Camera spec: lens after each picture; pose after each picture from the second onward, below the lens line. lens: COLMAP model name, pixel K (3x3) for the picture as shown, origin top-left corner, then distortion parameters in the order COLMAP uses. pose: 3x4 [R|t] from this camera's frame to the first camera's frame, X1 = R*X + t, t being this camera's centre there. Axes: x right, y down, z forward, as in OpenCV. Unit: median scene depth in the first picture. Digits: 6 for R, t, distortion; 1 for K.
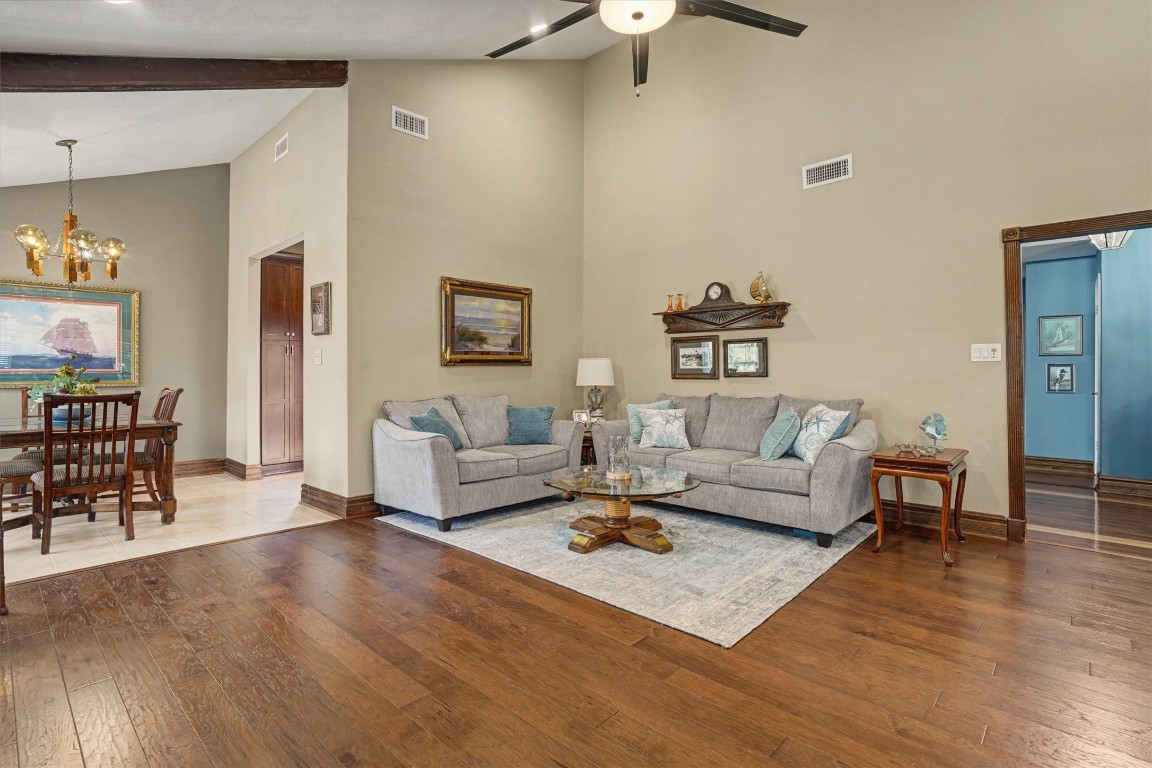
lens RADIAL K [[561.0, 0, 585.4], [0, 561.0, 367.7], [0, 0, 1]] dist [0.002186, 0.000974]
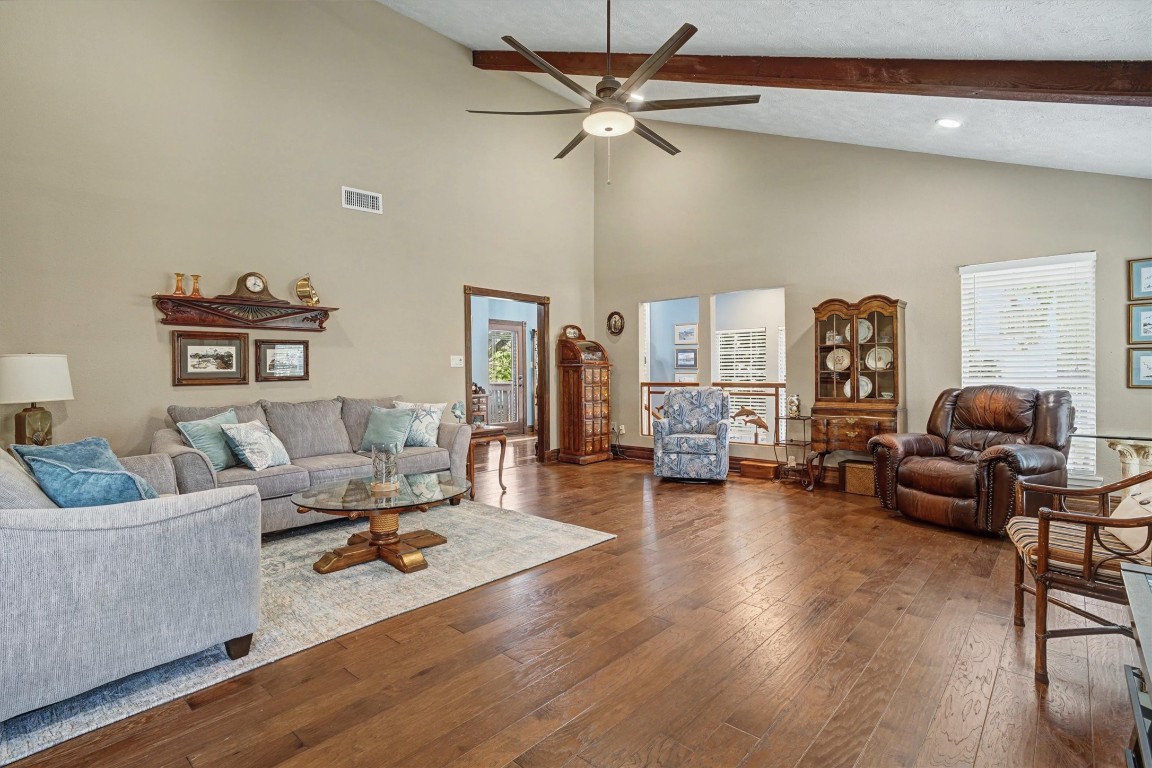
lens RADIAL K [[561.0, 0, 570.9], [0, 561.0, 377.3], [0, 0, 1]] dist [0.002186, 0.000974]
pose [[-0.006131, -0.012190, 0.999907, -0.666489], [0.000994, 0.999925, 0.012197, -0.000298], [-0.999981, 0.001069, -0.006119, 0.536462]]
